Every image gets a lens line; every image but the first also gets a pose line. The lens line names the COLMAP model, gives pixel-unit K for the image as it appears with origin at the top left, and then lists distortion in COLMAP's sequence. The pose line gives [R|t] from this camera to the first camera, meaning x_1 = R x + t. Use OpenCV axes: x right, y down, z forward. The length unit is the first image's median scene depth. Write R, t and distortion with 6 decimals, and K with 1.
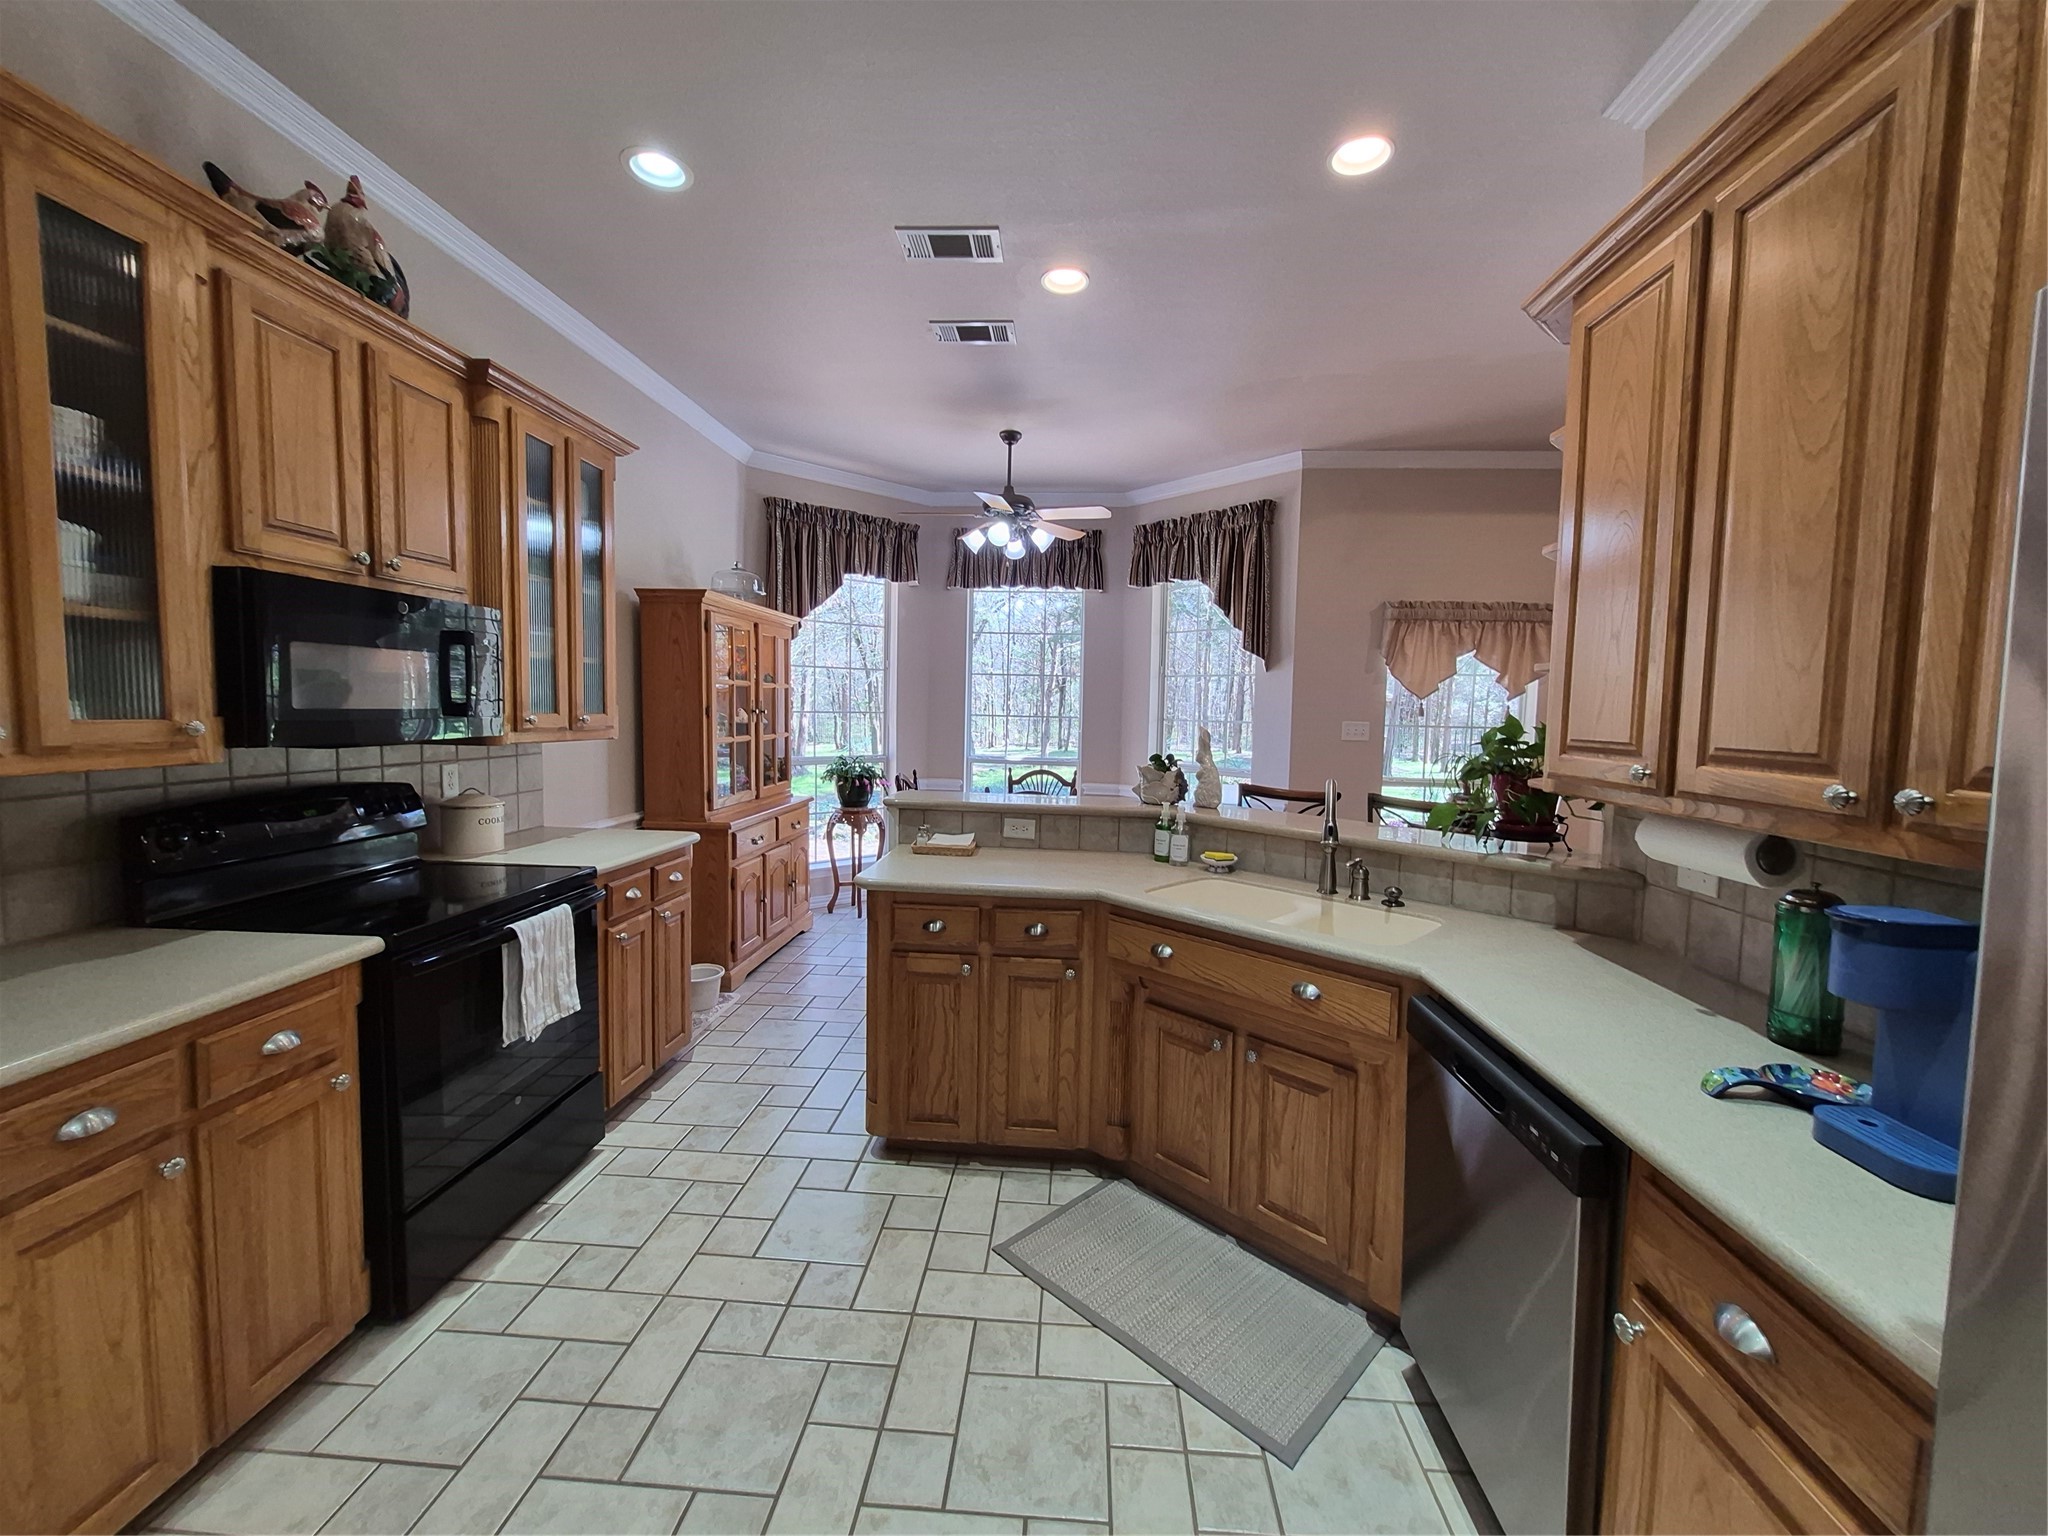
lens RADIAL K [[803.6, 0, 1032.1], [0, 803.6, 756.4], [0, 0, 1]] dist [0.001296, -0.000401]
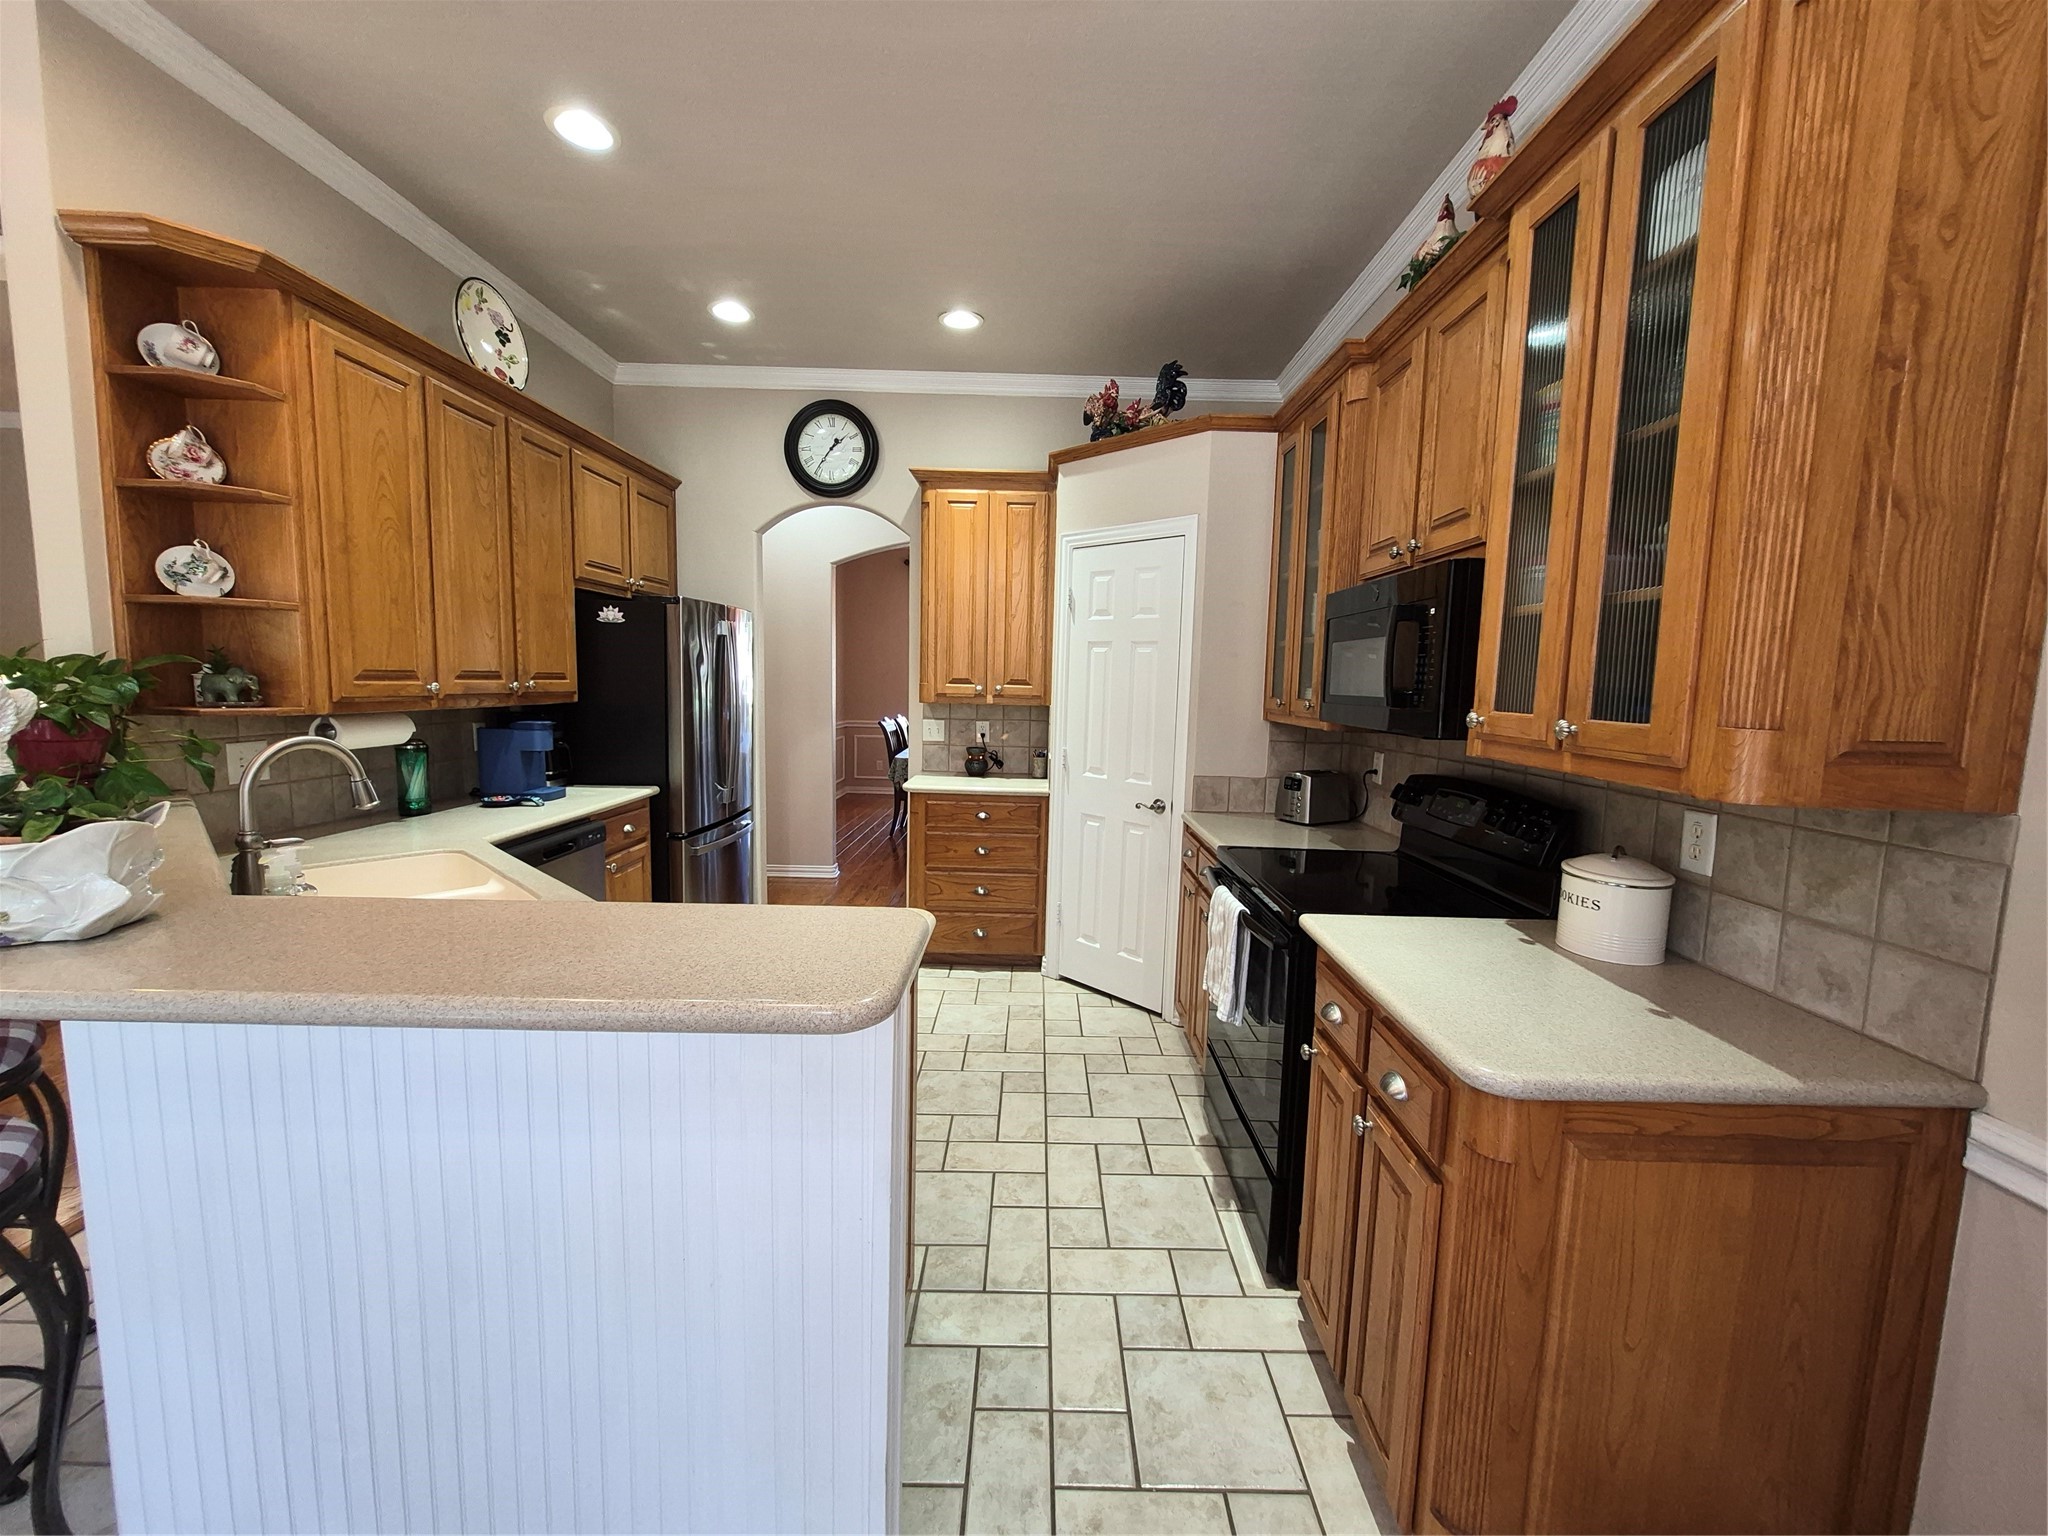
lens RADIAL K [[803.6, 0, 1032.1], [0, 803.6, 756.4], [0, 0, 1]] dist [0.001296, -0.000401]
pose [[-0.996625, -0.042526, -0.070215, -0.129768], [-0.053329, 0.985680, 0.159970, -0.057375], [0.062406, 0.163174, -0.984622, 0.883858]]
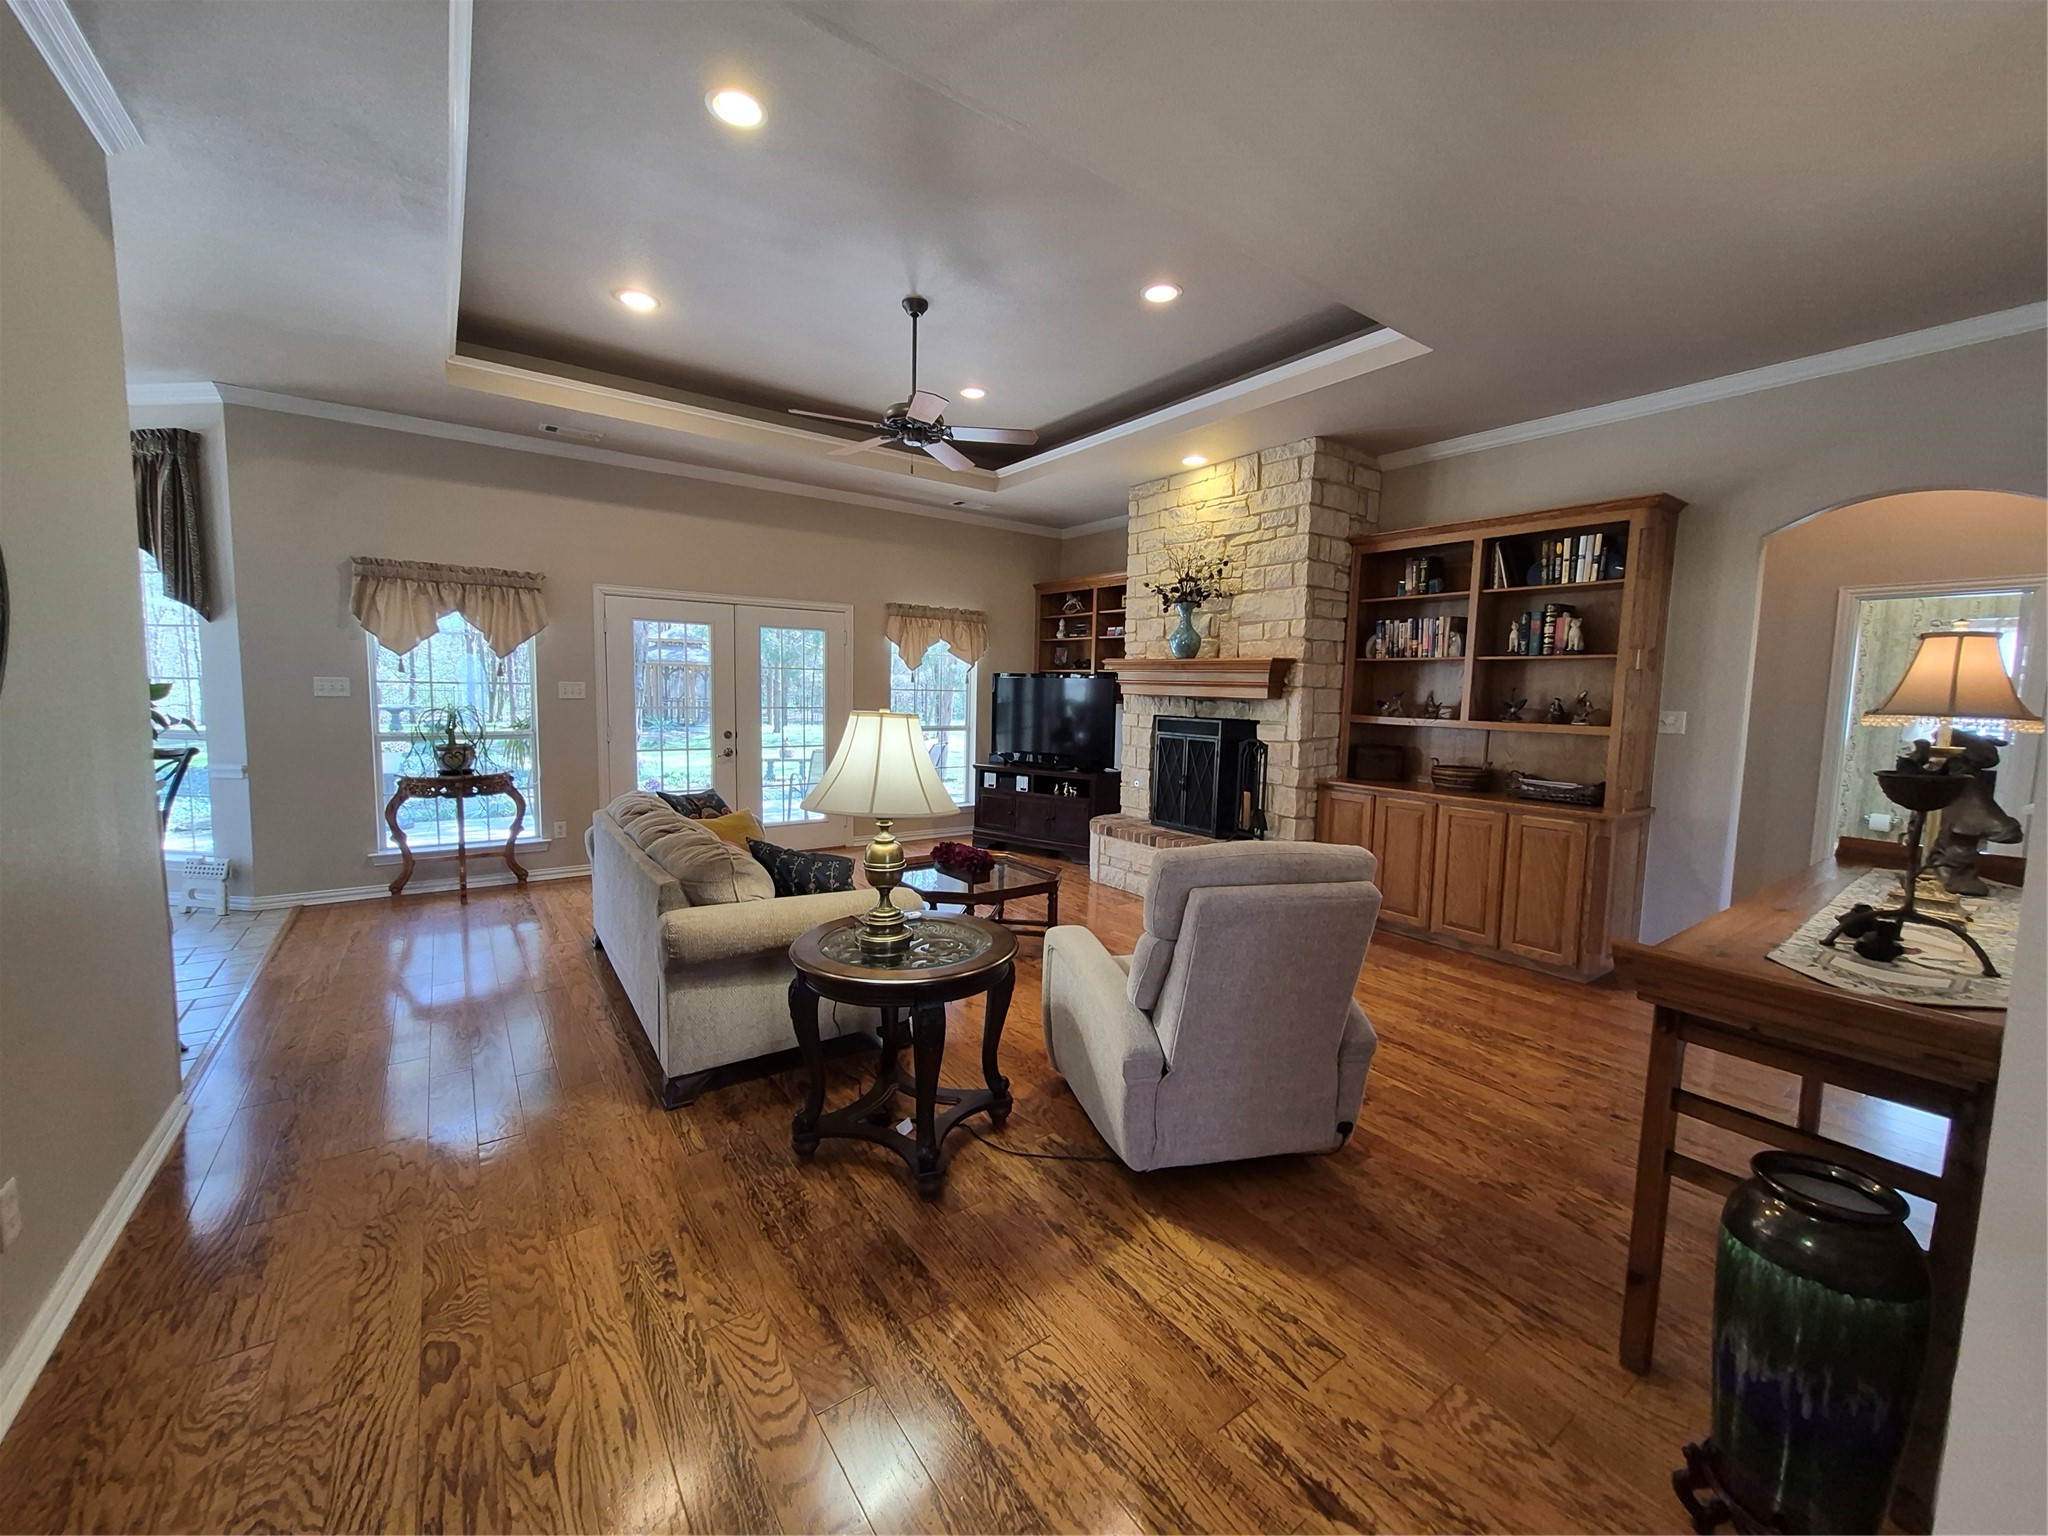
lens RADIAL K [[803.6, 0, 1032.1], [0, 803.6, 756.4], [0, 0, 1]] dist [0.001296, -0.000401]
pose [[0.766920, -0.060854, 0.638851, 0.441304], [0.036840, 0.998027, 0.050841, 0.037043], [-0.640684, -0.015456, 0.767649, -0.324854]]
